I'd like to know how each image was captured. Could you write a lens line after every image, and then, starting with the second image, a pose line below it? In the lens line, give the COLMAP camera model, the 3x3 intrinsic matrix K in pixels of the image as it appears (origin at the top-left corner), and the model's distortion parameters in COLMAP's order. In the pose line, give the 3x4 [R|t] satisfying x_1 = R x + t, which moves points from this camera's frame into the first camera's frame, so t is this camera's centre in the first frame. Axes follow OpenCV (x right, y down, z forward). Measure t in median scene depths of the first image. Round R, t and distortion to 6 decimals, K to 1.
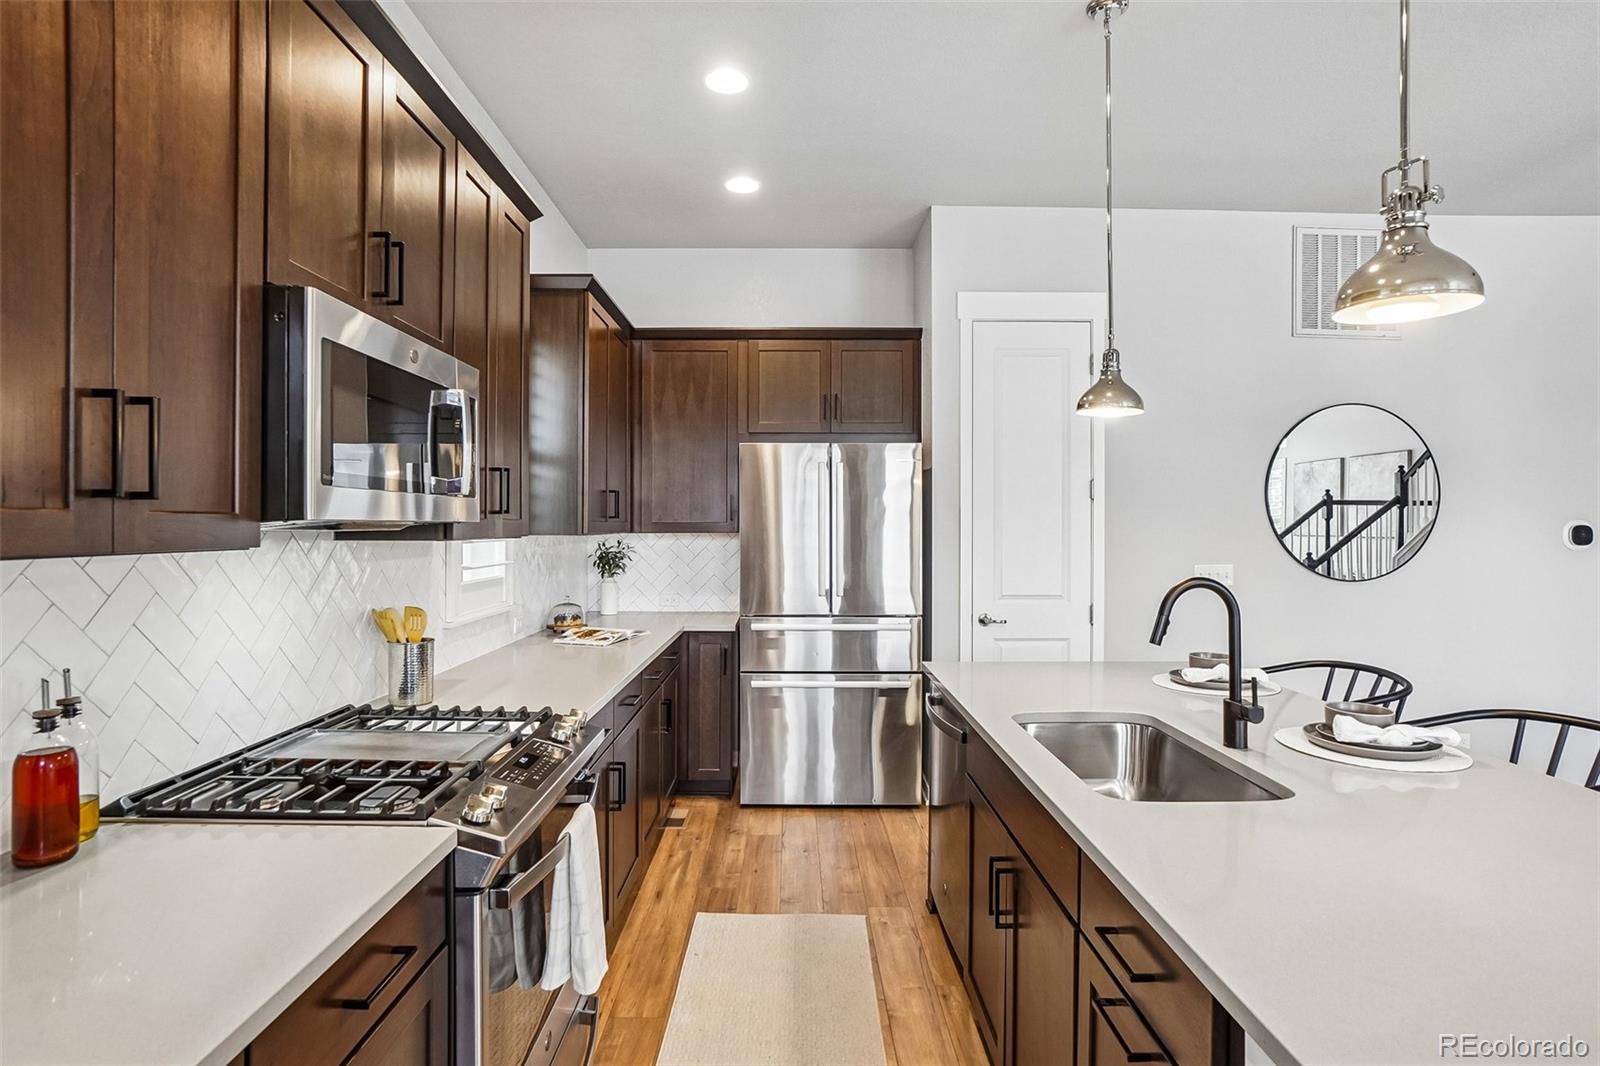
lens RADIAL K [[836.0, 0, 798.9], [0, 836.0, 525.8], [0, 0, 1]] dist [-0.048430, 0.021281]
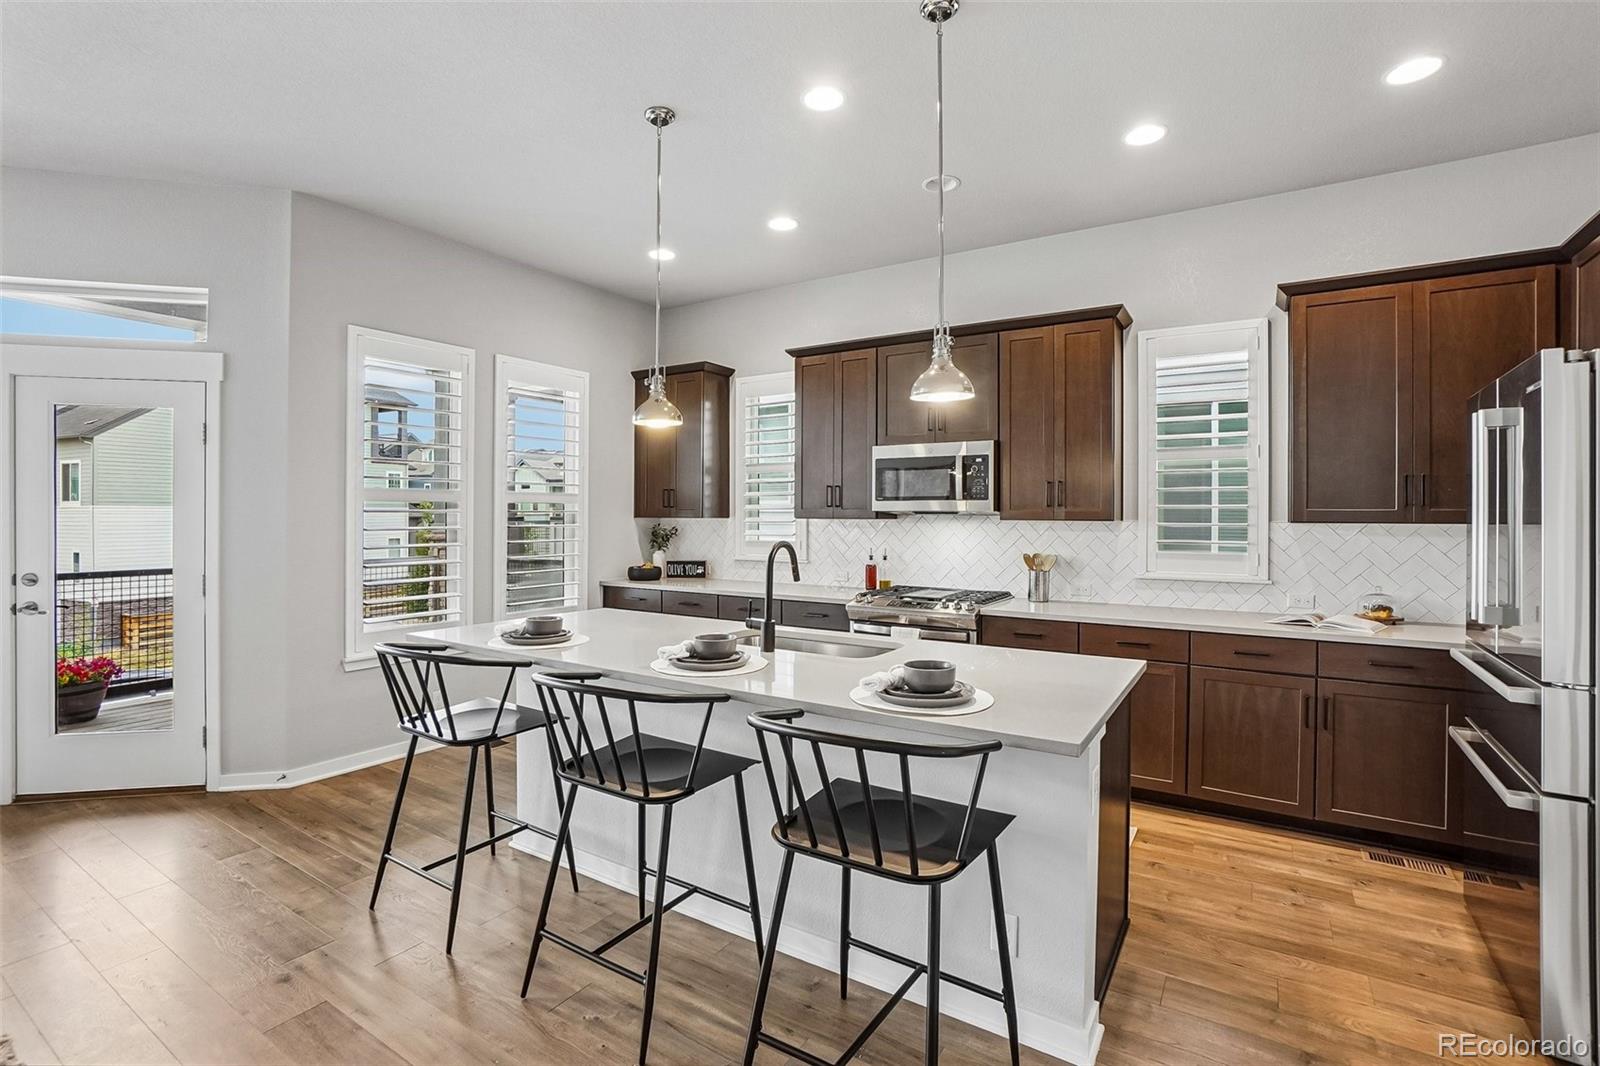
lens RADIAL K [[735.1, 0, 801.0], [0, 735.1, 521.3], [0, 0, 1]] dist [-0.024733, 0.002936]
pose [[-0.533625, 0.001880, -0.845719, 0.883863], [-0.009933, 0.999915, 0.008490, 0.006917], [0.845663, 0.012930, -0.533561, 0.963125]]
